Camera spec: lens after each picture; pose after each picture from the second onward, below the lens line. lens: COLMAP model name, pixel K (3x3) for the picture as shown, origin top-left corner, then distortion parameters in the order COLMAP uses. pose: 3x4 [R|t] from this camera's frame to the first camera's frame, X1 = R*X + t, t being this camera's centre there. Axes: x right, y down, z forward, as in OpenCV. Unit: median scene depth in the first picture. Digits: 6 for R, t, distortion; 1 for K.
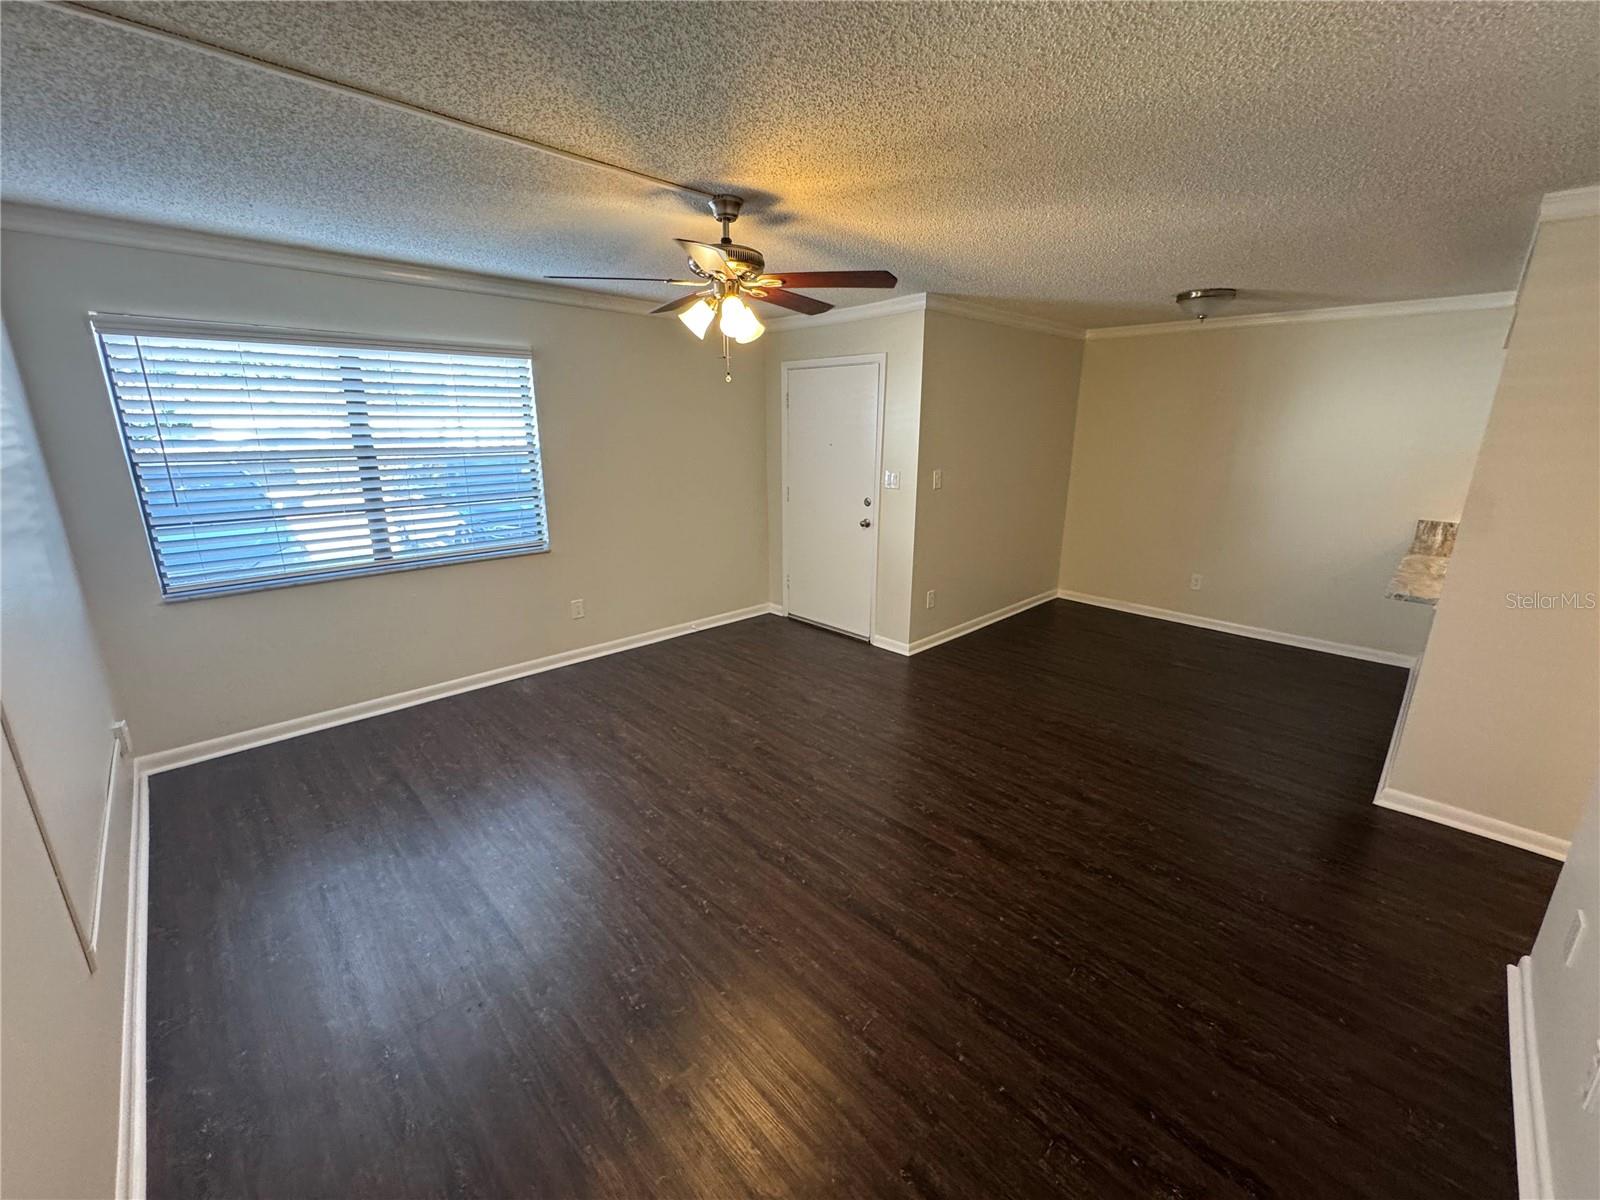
lens RADIAL K [[642.9, 0, 800.0], [0, 642.9, 600.0], [0, 0, 1]] dist [-0.015378, 0.000029]
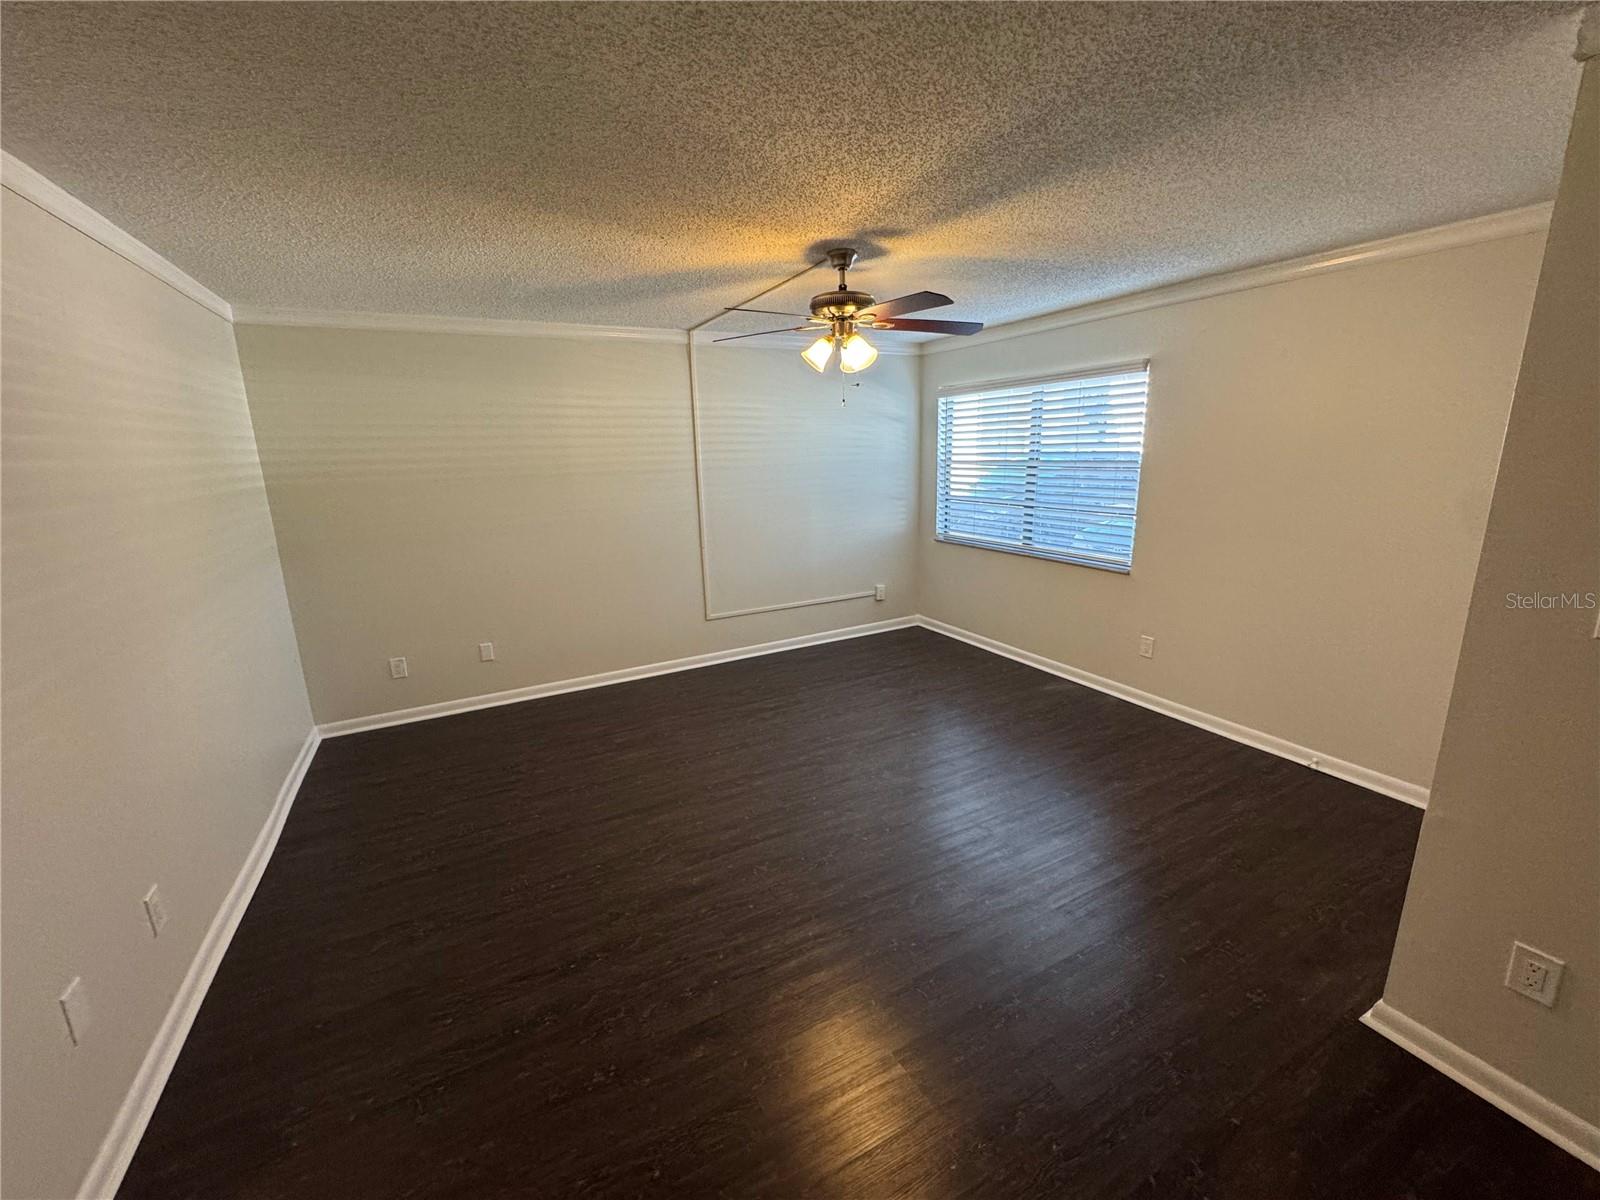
lens RADIAL K [[641.5, 0, 800.0], [0, 641.5, 600.0], [0, 0, 1]] dist [0.001434, 0.000032]
pose [[-0.284956, 0.222142, -0.932444, 0.732249], [-0.234704, 0.926993, 0.292570, -0.234386], [0.929362, 0.302218, -0.212015, 0.881829]]
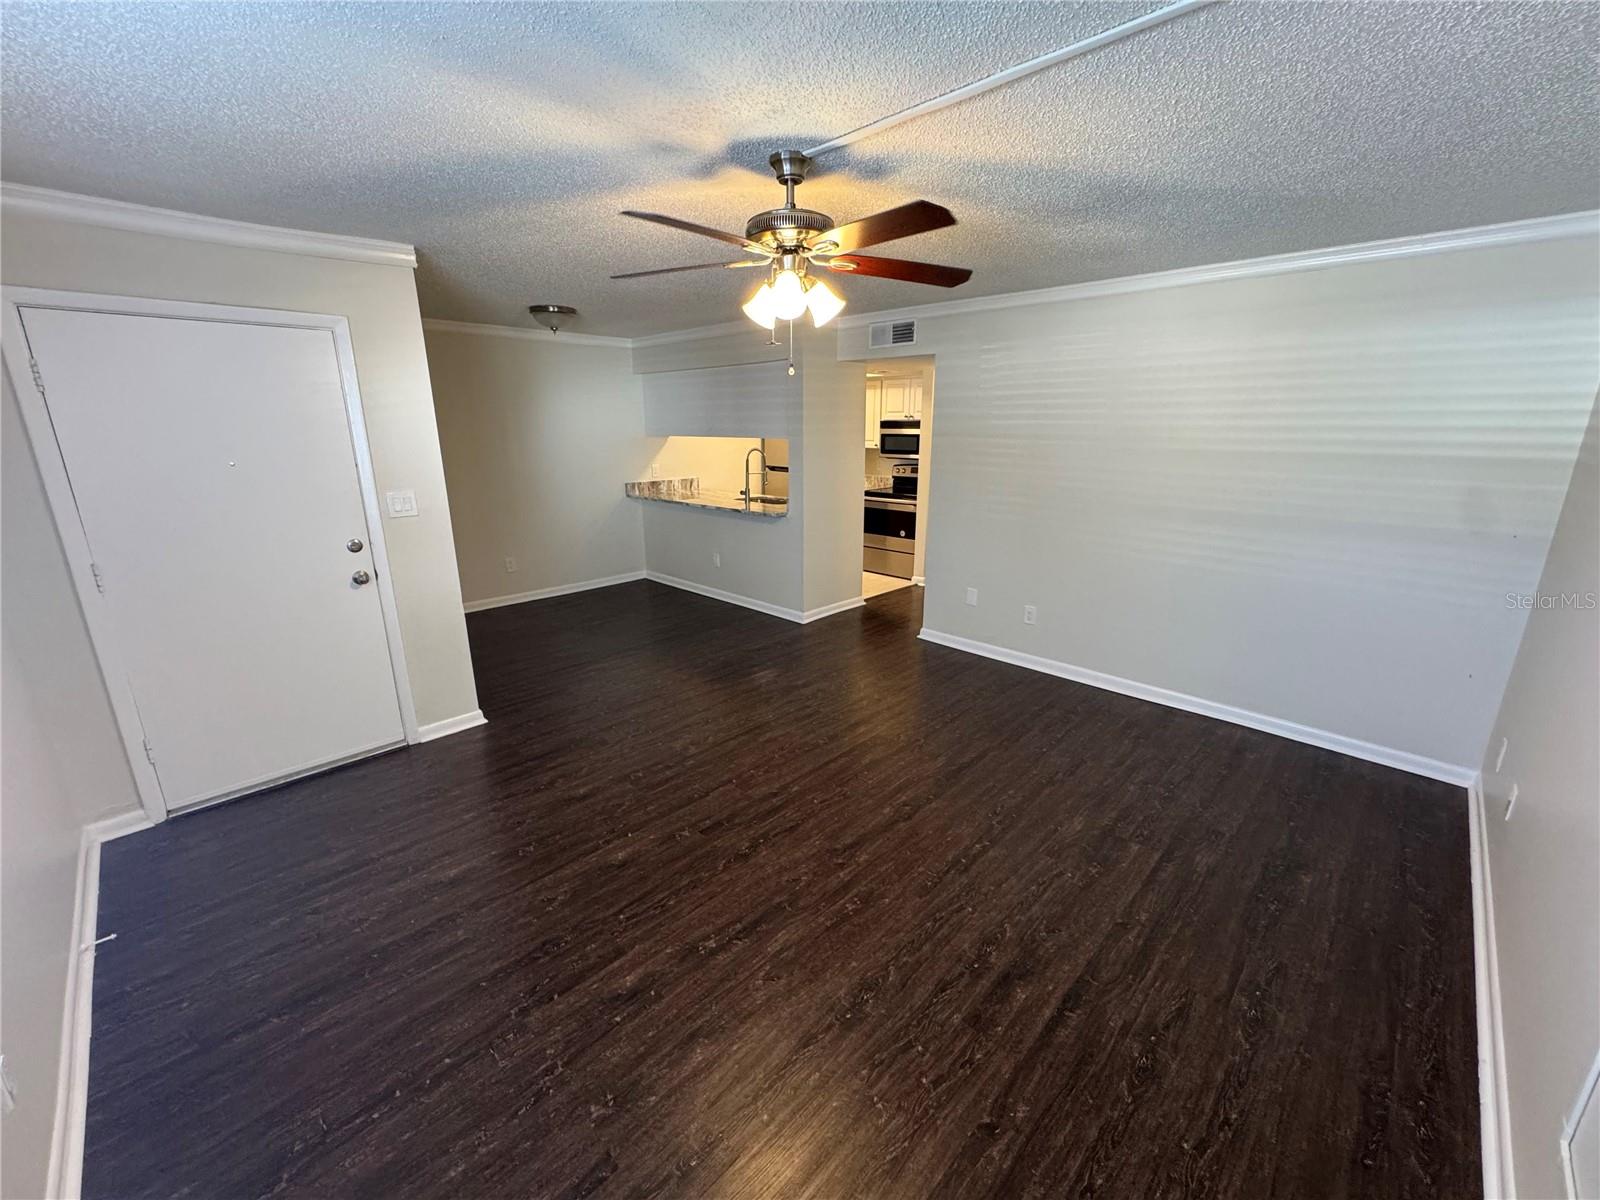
lens RADIAL K [[641.5, 0, 800.0], [0, 641.5, 600.0], [0, 0, 1]] dist [0.001434, 0.000032]
pose [[-0.020302, -0.272805, 0.961855, -0.698047], [0.271856, 0.924299, 0.267891, -0.198700], [-0.962124, 0.266925, 0.055399, 0.706851]]
